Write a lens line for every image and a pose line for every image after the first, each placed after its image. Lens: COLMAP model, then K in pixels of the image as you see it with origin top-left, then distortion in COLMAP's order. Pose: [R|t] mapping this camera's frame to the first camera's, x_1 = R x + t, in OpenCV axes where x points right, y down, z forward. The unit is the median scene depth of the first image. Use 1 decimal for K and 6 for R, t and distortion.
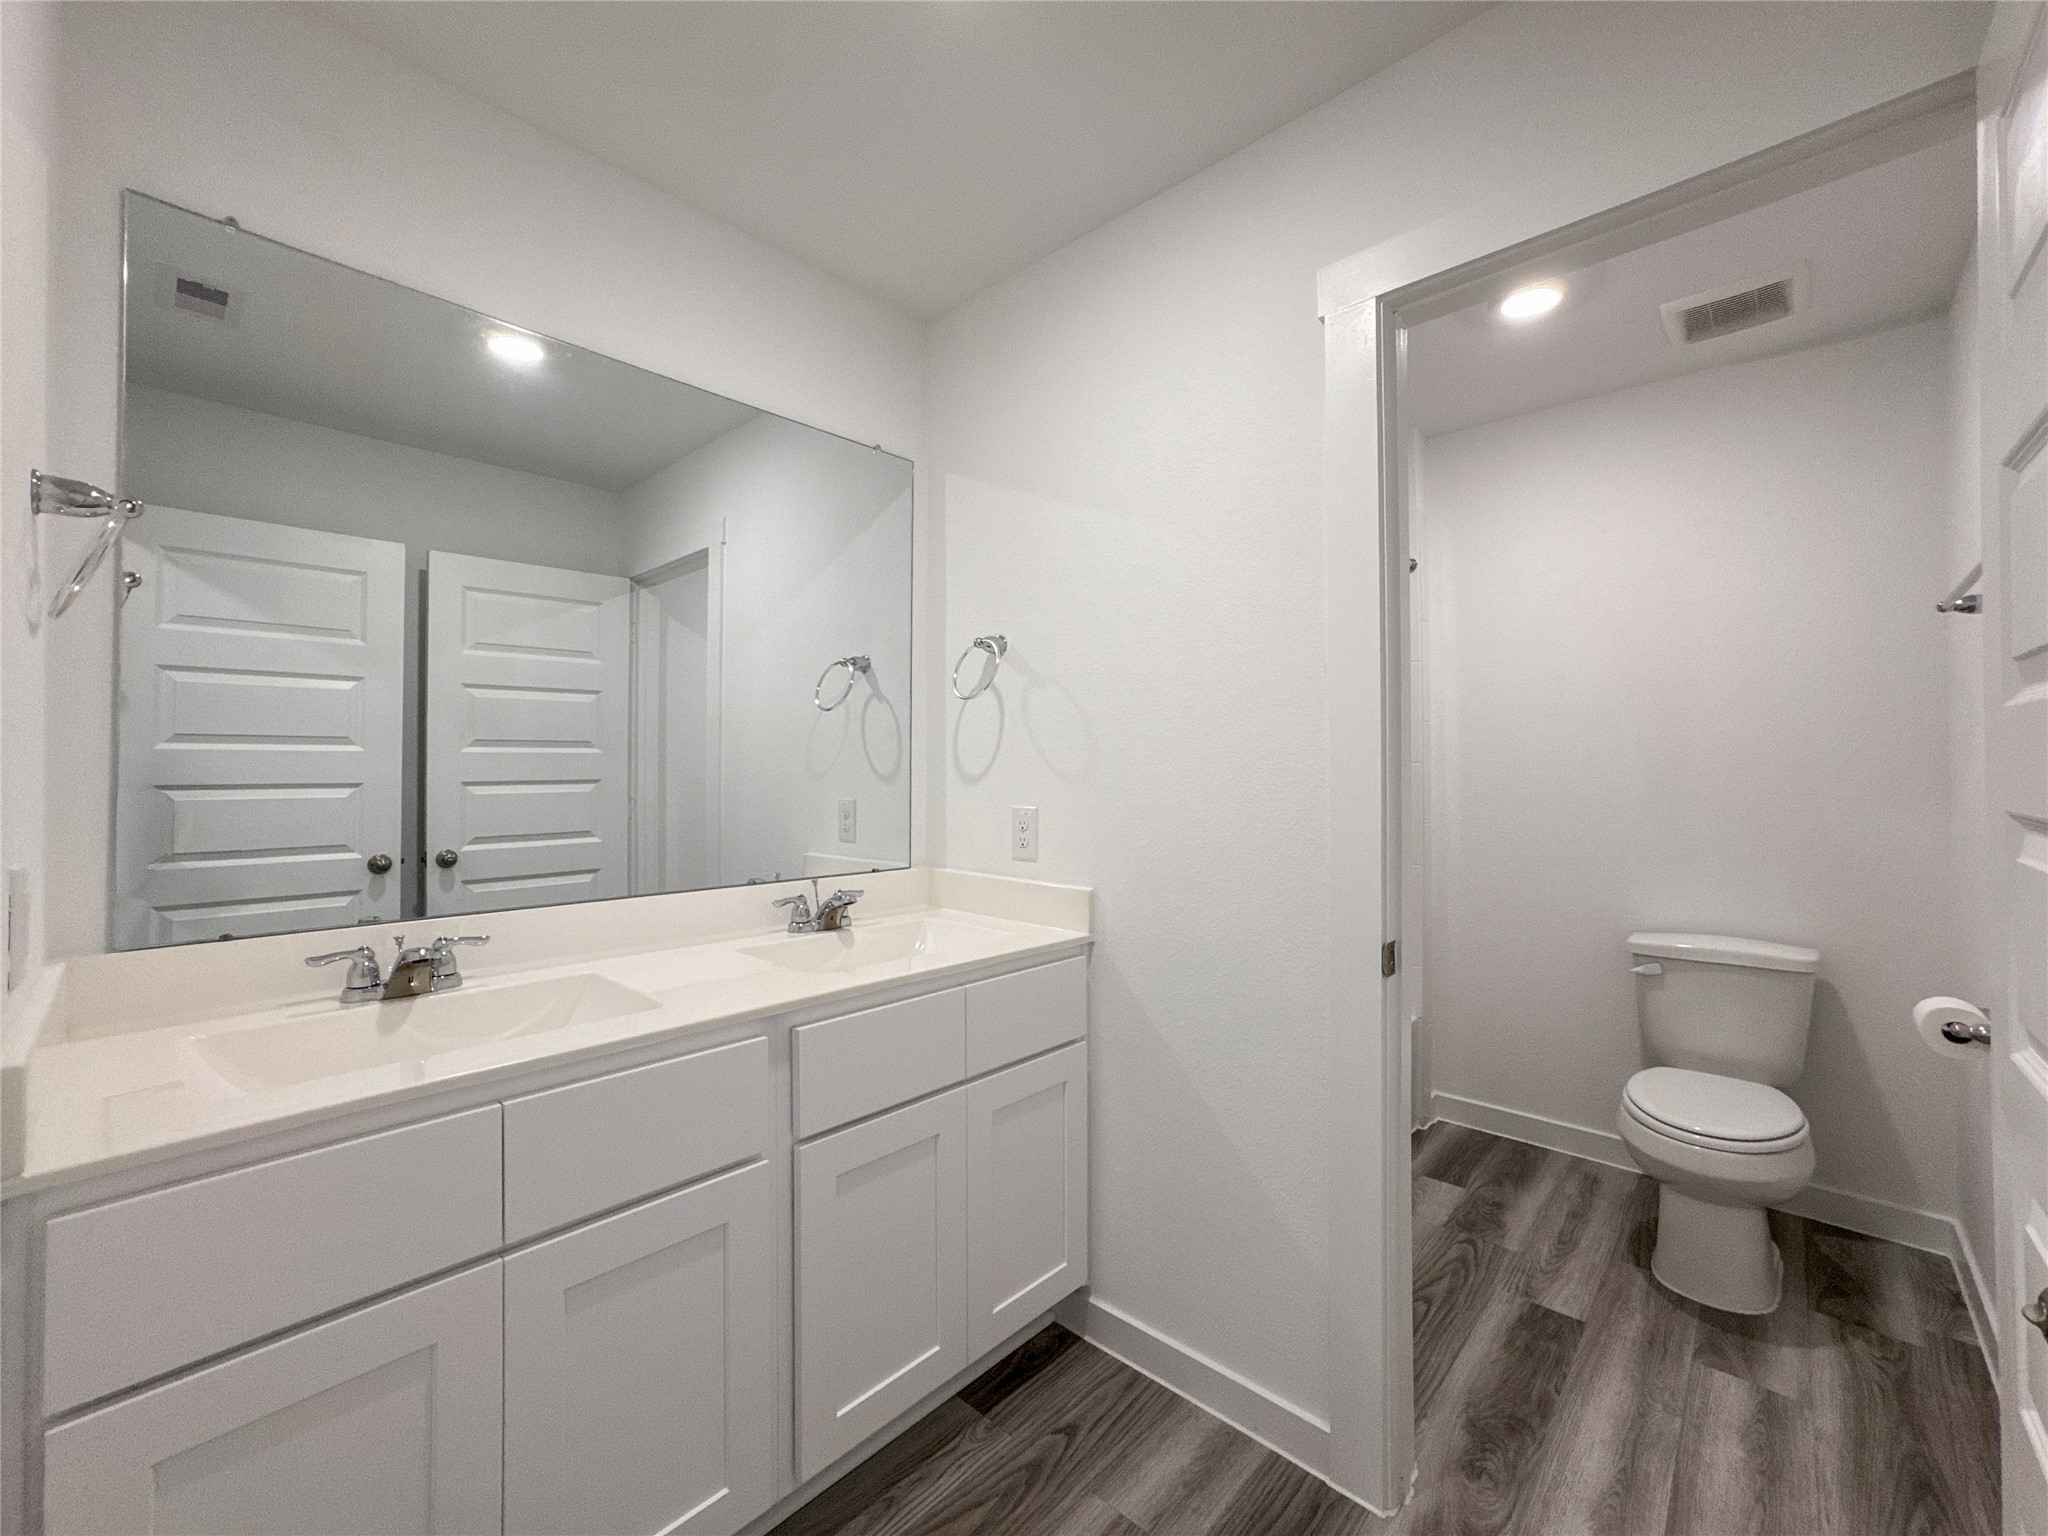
lens RADIAL K [[858.4, 0, 1029.1], [0, 858.4, 763.8], [0, 0, 1]] dist [-0.010600, 0.009784]
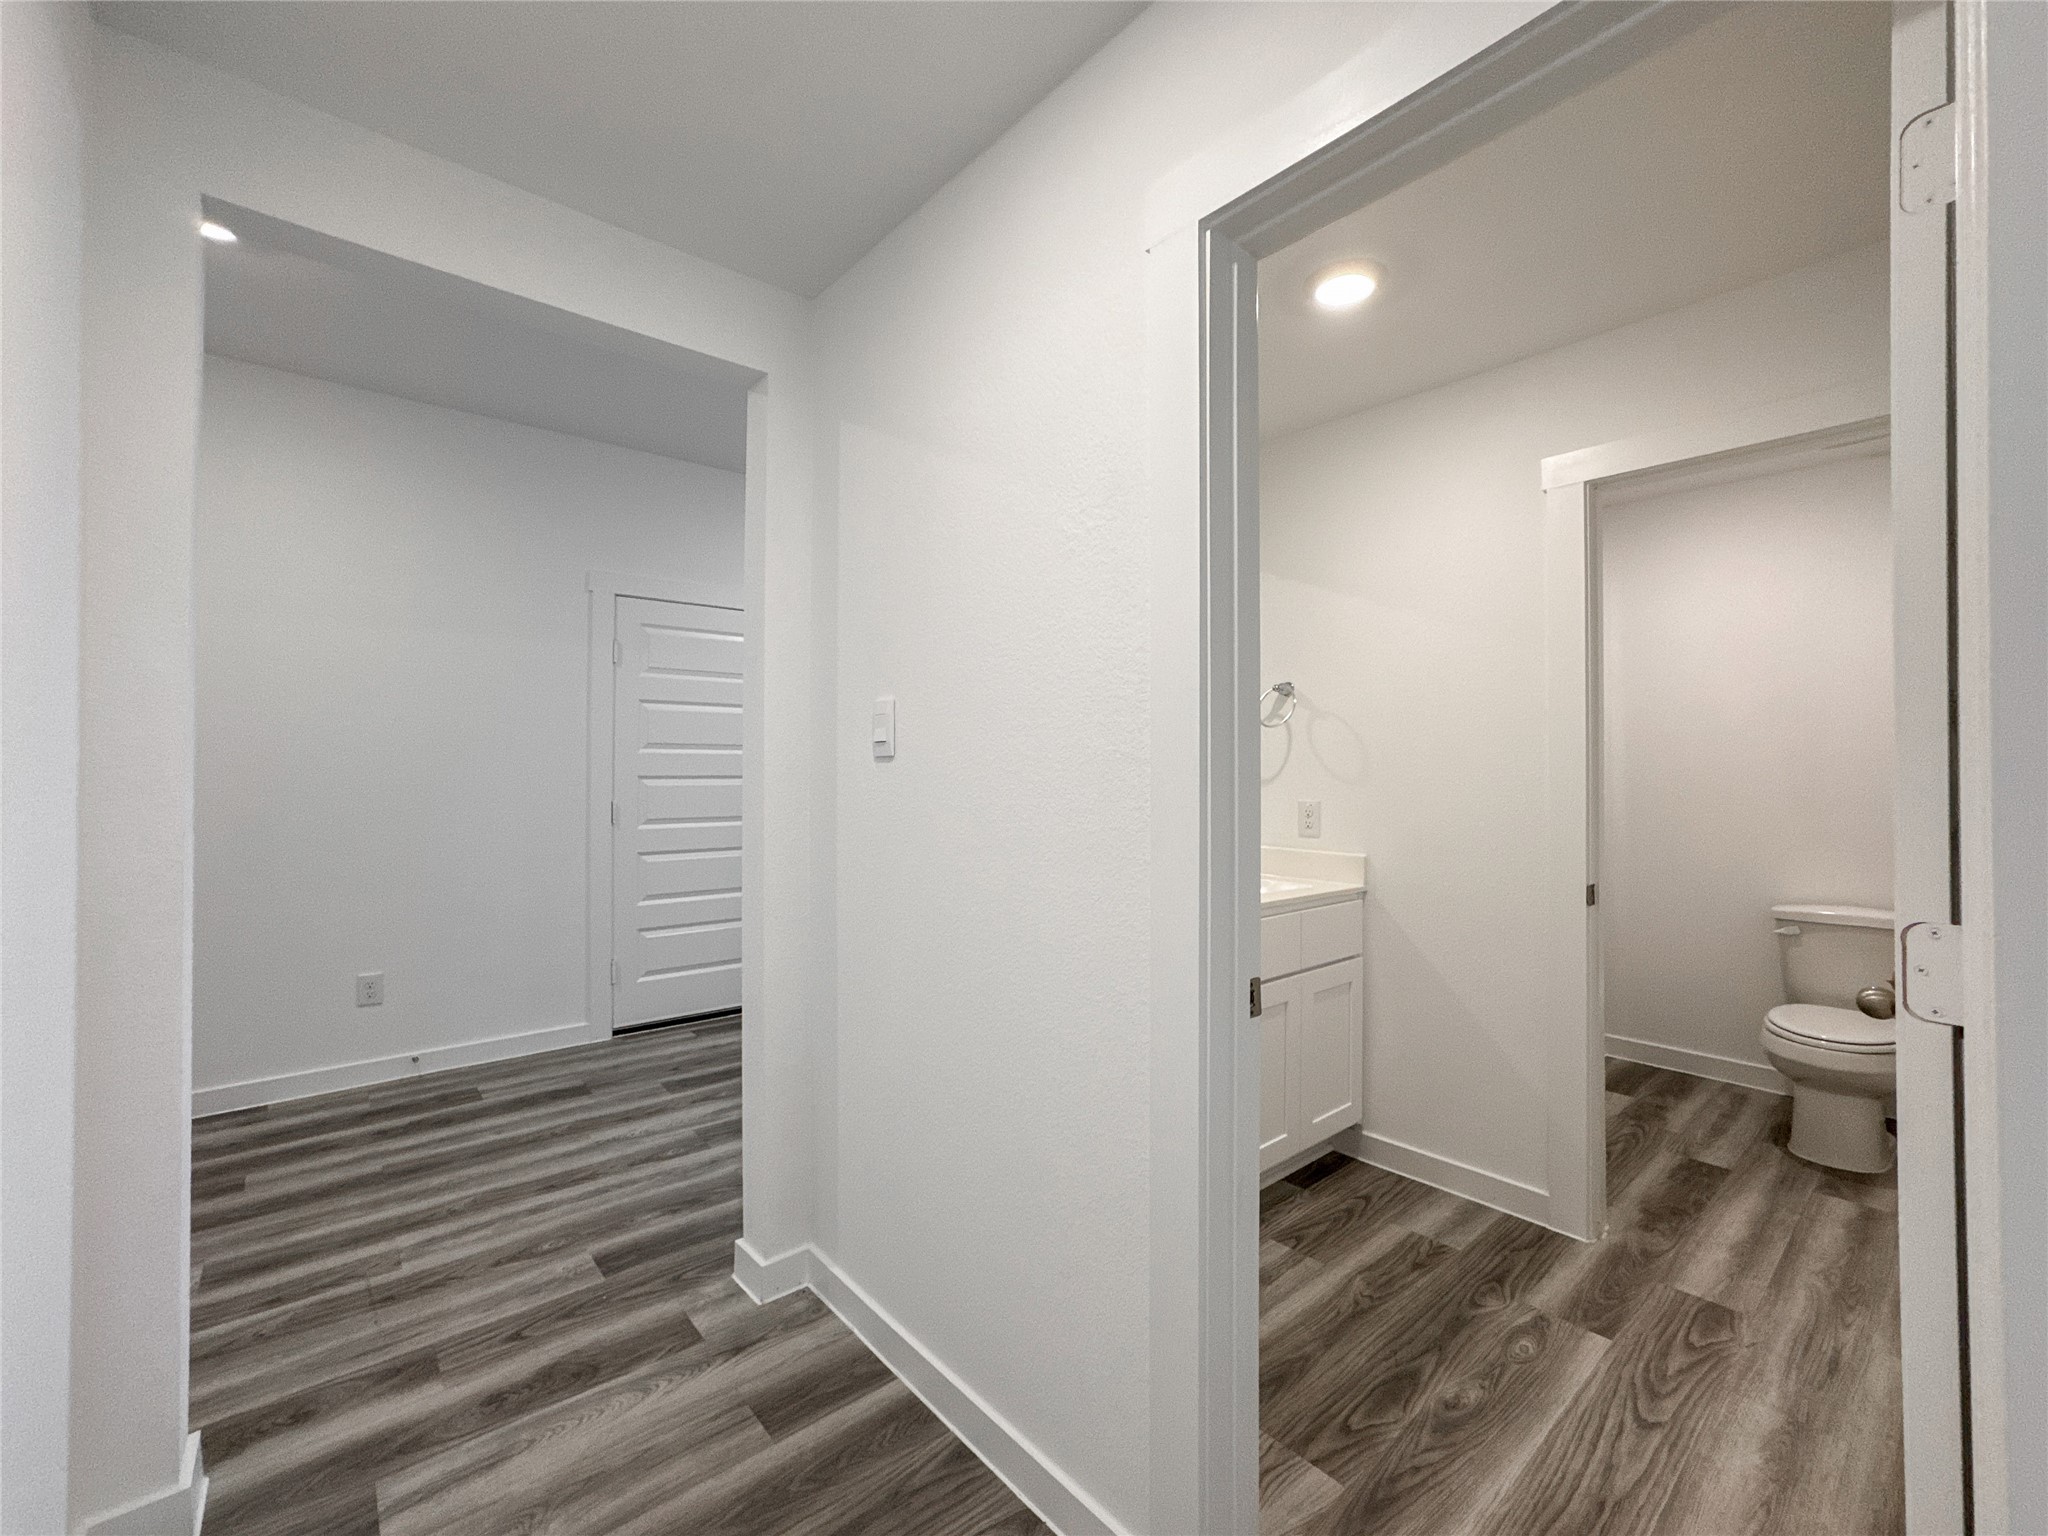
lens RADIAL K [[858.4, 0, 1017.7], [0, 858.4, 765.3], [0, 0, 1]] dist [-0.010600, 0.009784]
pose [[0.991050, 0.001250, -0.133487, -0.310001], [-0.001185, 0.999999, 0.000560, -0.010061], [0.133488, -0.000397, 0.991050, -0.526223]]
